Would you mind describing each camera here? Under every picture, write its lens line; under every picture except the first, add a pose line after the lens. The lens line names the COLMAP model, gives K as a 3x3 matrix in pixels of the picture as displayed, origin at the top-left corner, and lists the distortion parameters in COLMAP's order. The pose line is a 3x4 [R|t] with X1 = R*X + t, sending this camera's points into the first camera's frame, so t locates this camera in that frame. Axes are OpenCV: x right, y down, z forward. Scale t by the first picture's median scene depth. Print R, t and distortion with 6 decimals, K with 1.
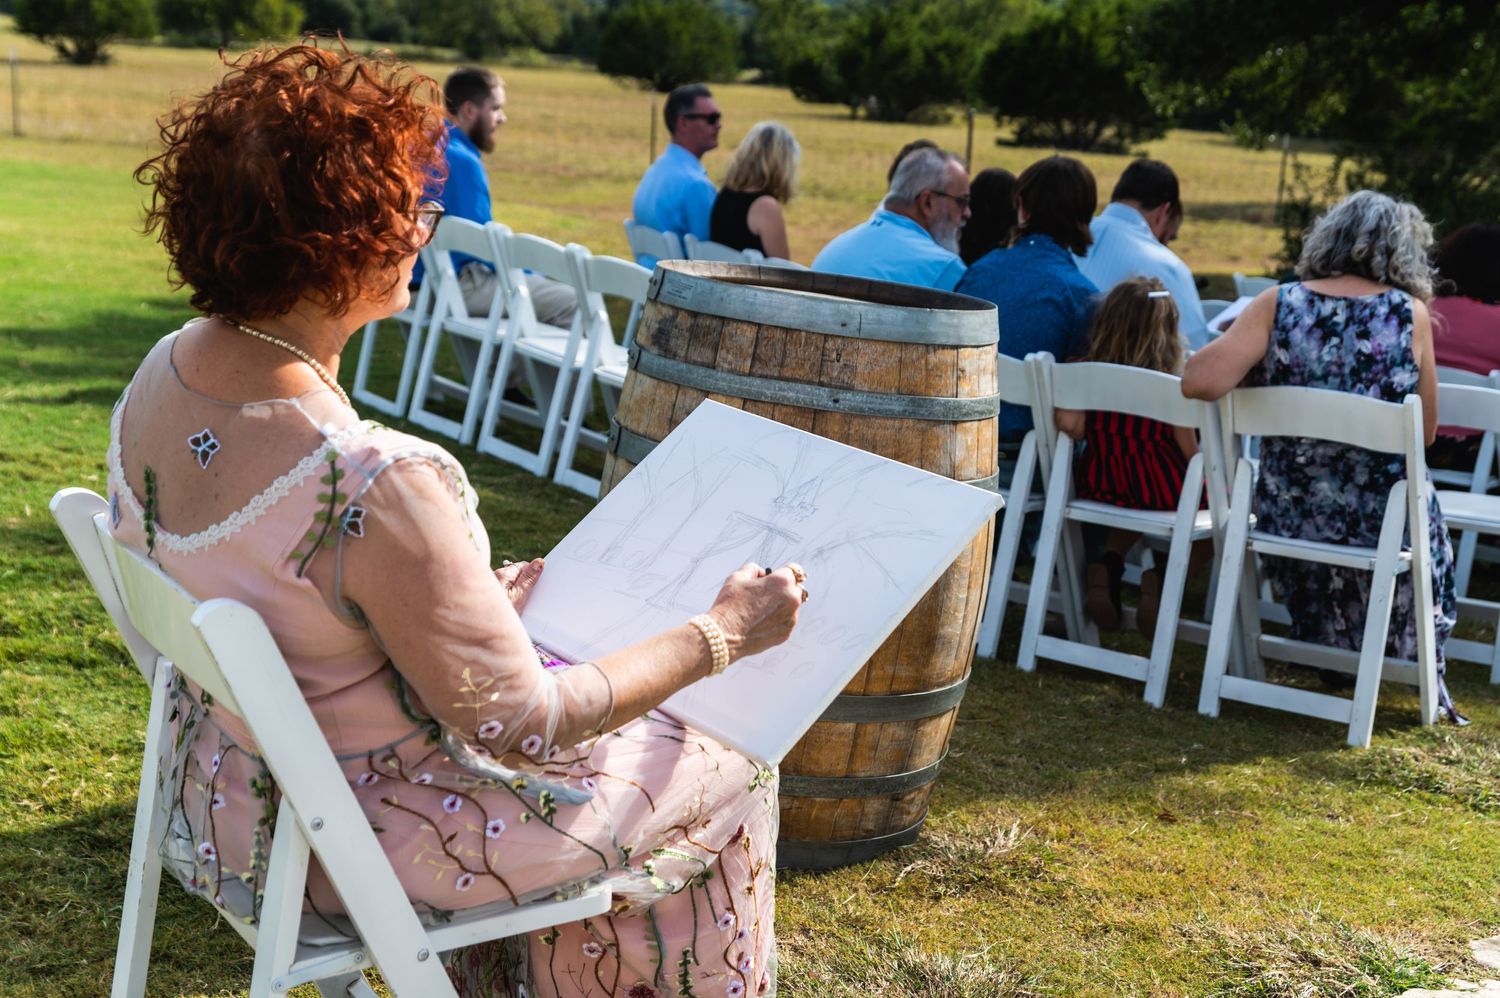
lens RADIAL K [[2013.0, 0, 750.0], [0, 2013.0, 499.0], [0, 0, 1]] dist [0.014756, 0.030226]
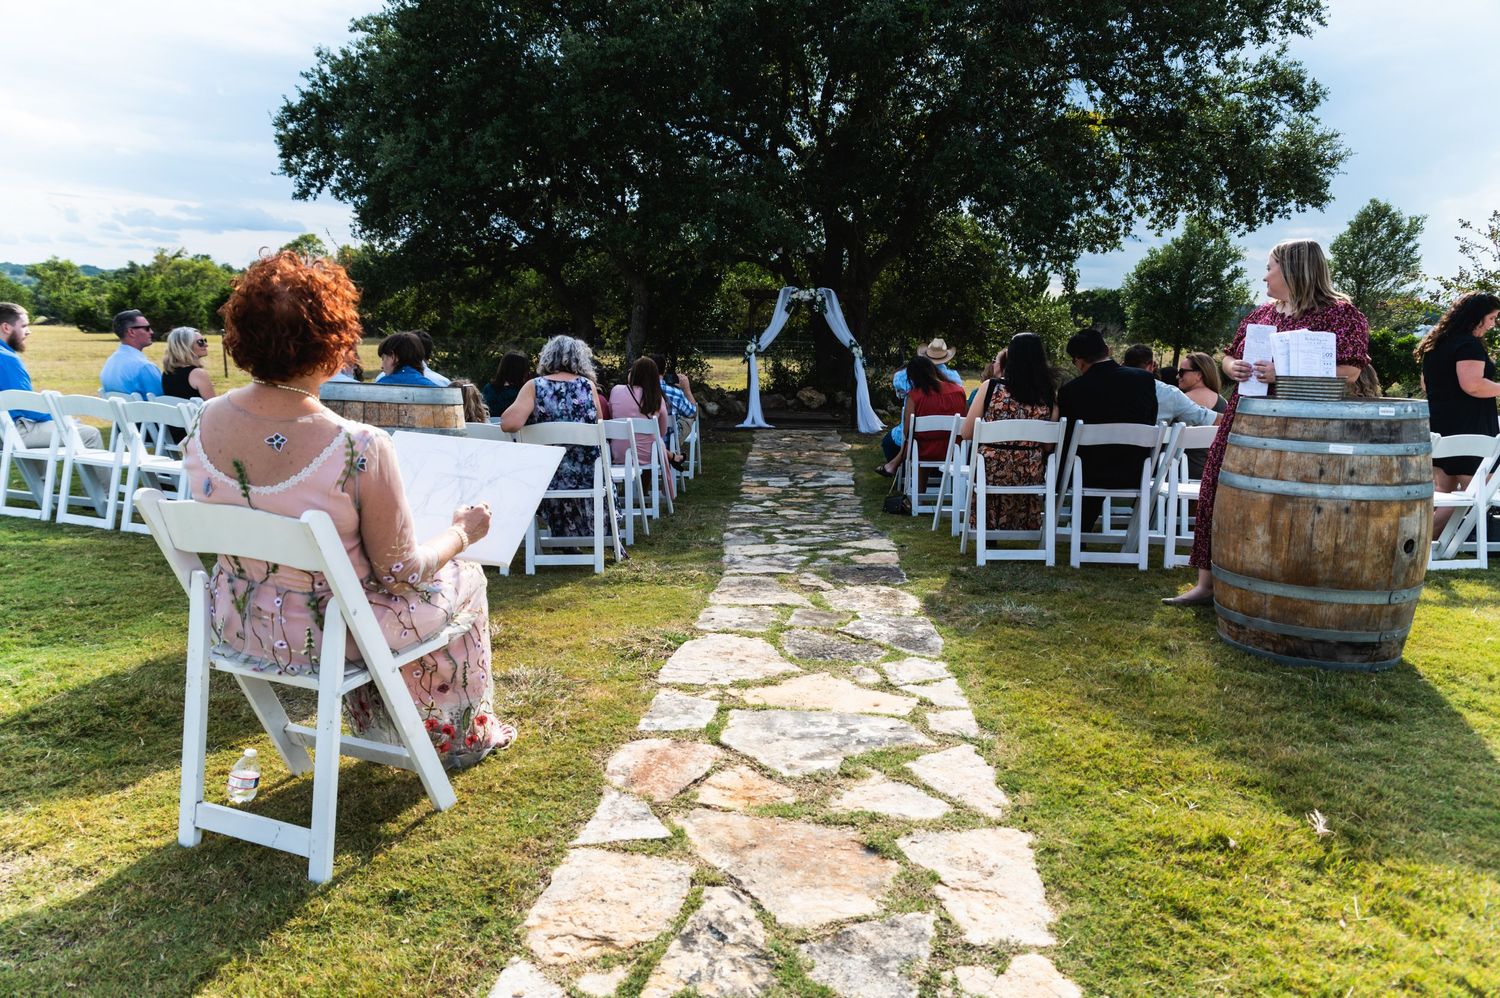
lens RADIAL K [[1012.9, 0, 750.0], [0, 1012.9, 499.0], [0, 0, 1]] dist [-0.001888, -0.000386]
pose [[0.815298, -0.143084, 0.561085, -0.195894], [0.154053, 0.987665, 0.028017, 0.032347], [-0.558173, 0.063595, 0.827284, -0.061502]]
